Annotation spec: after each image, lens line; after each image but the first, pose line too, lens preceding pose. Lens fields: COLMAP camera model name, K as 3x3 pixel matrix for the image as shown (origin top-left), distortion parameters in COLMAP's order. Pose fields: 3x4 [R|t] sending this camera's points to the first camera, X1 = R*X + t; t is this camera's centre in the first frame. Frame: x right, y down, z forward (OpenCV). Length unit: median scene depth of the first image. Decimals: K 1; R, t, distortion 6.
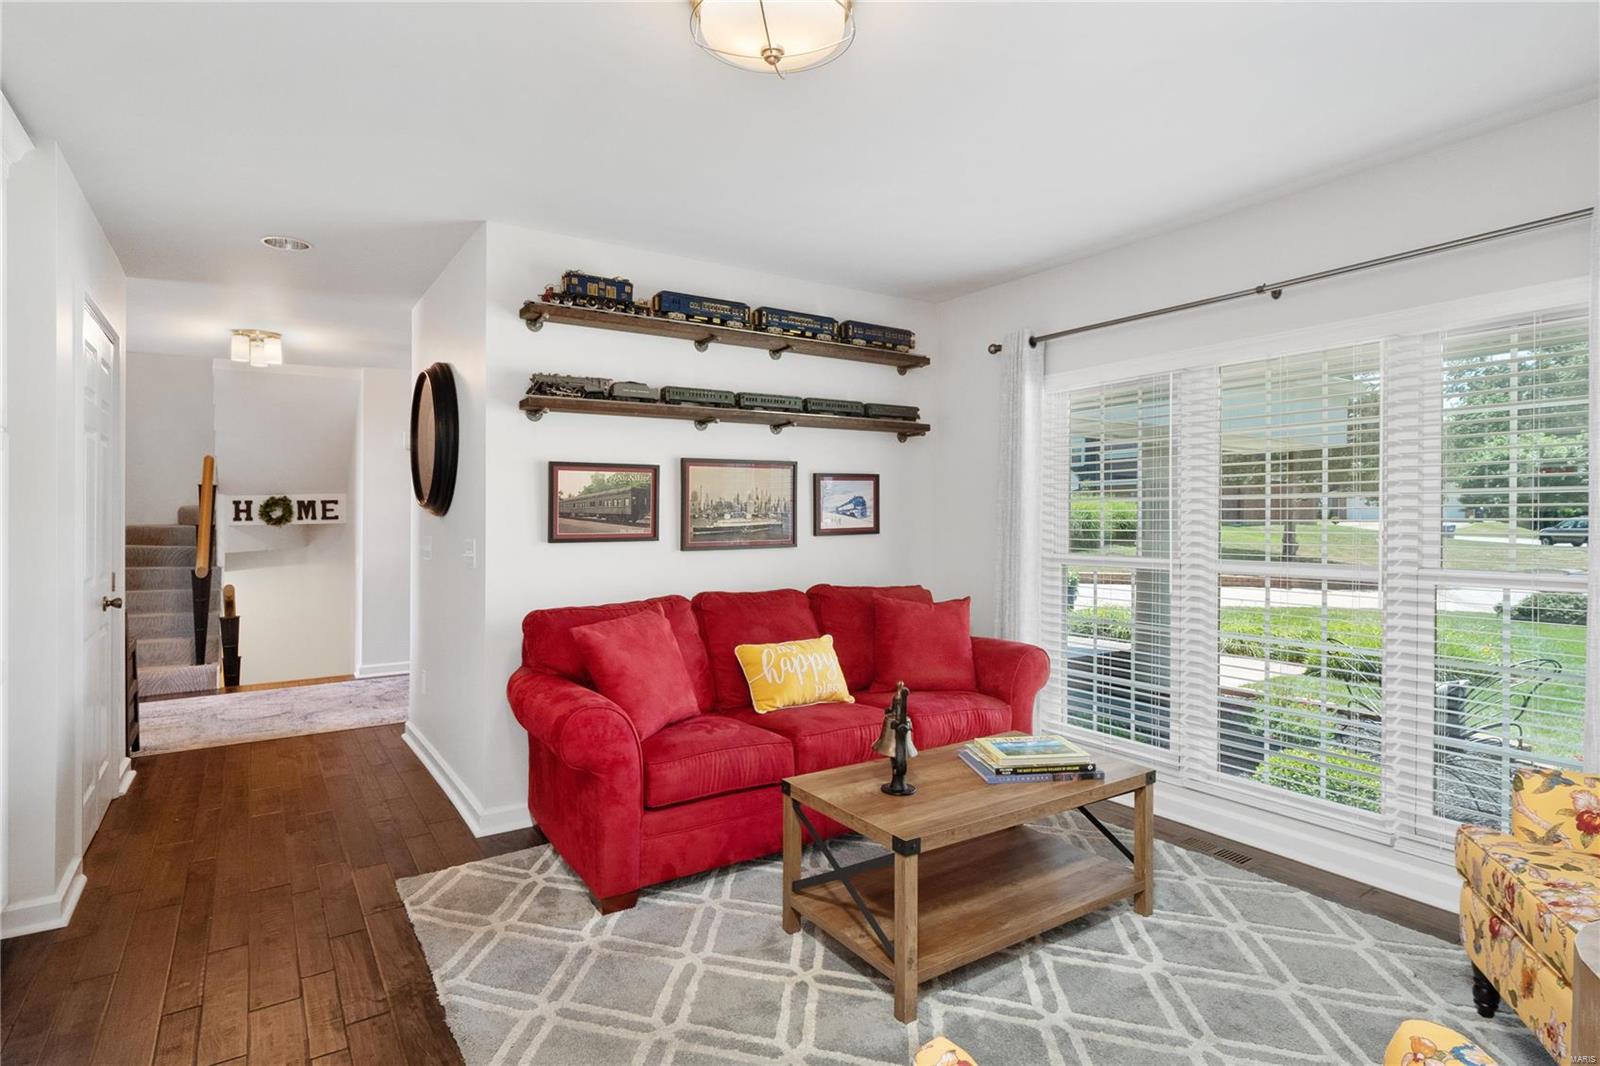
lens RADIAL K [[825.5, 0, 776.9], [0, 825.5, 523.8], [0, 0, 1]] dist [0.000268, -0.000607]
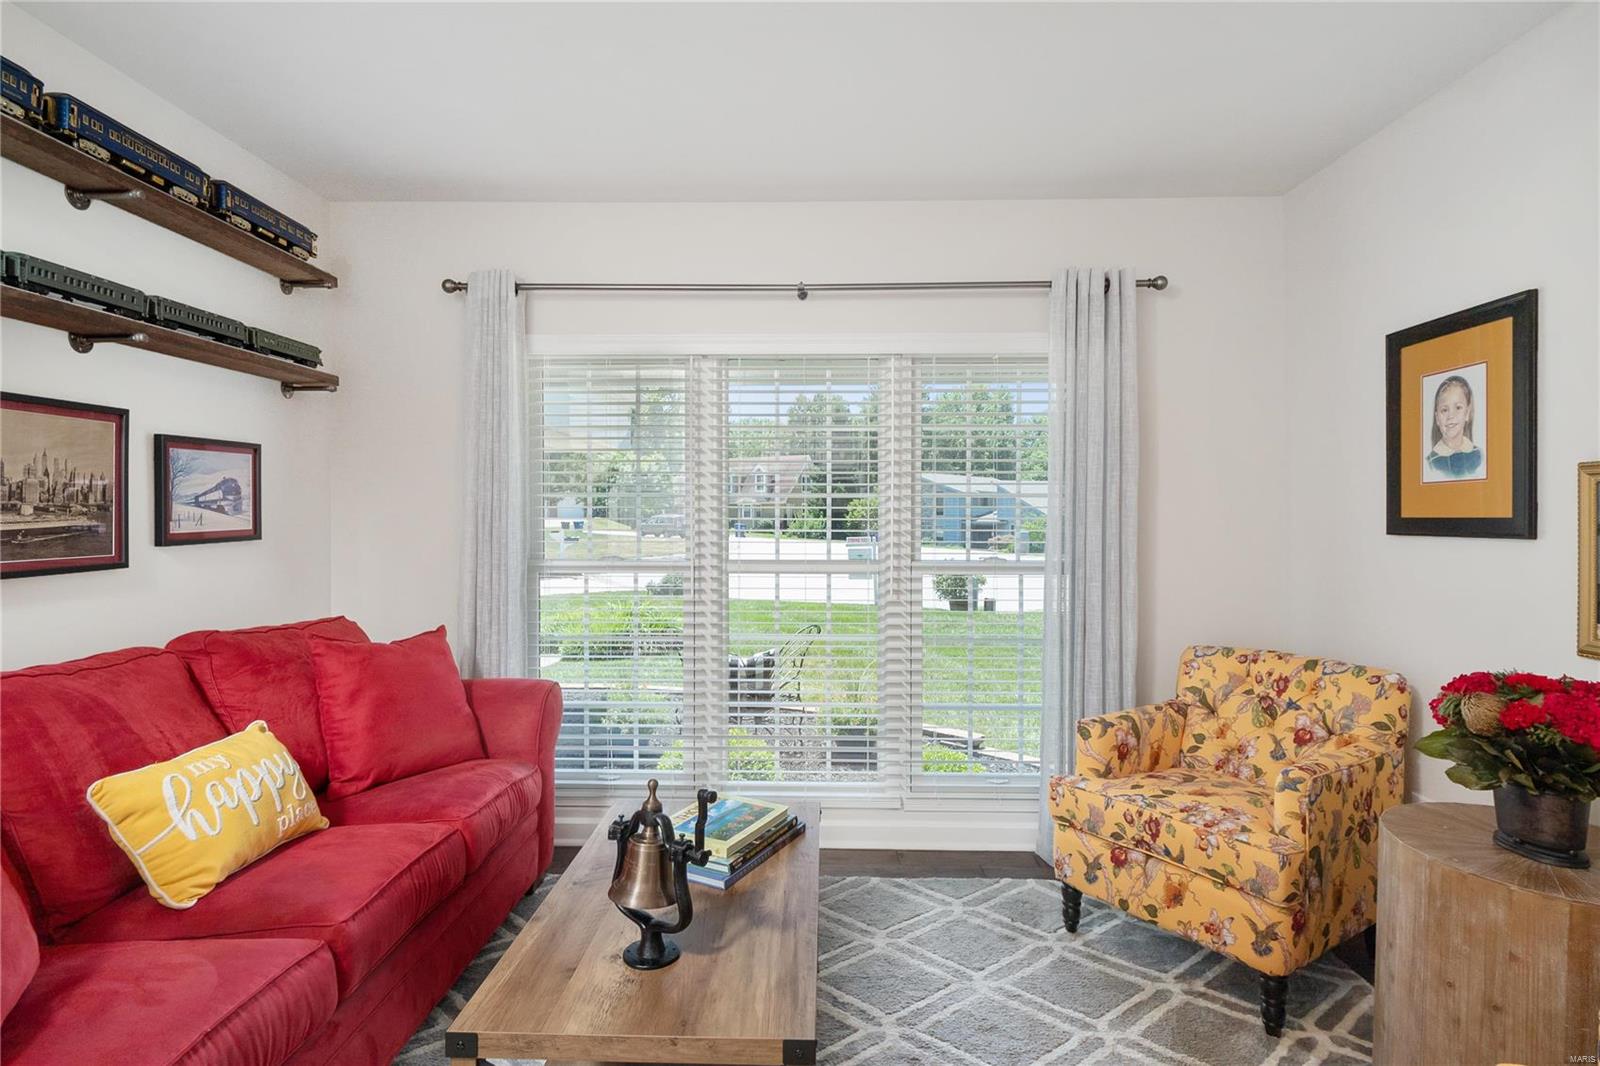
lens RADIAL K [[825.5, 0, 776.9], [0, 825.5, 523.8], [0, 0, 1]] dist [0.000268, -0.000607]
pose [[0.553687, -0.005689, 0.832706, -0.192511], [0.001463, 0.999982, 0.005859, -0.003307], [-0.832724, -0.002026, 0.553685, 0.351493]]
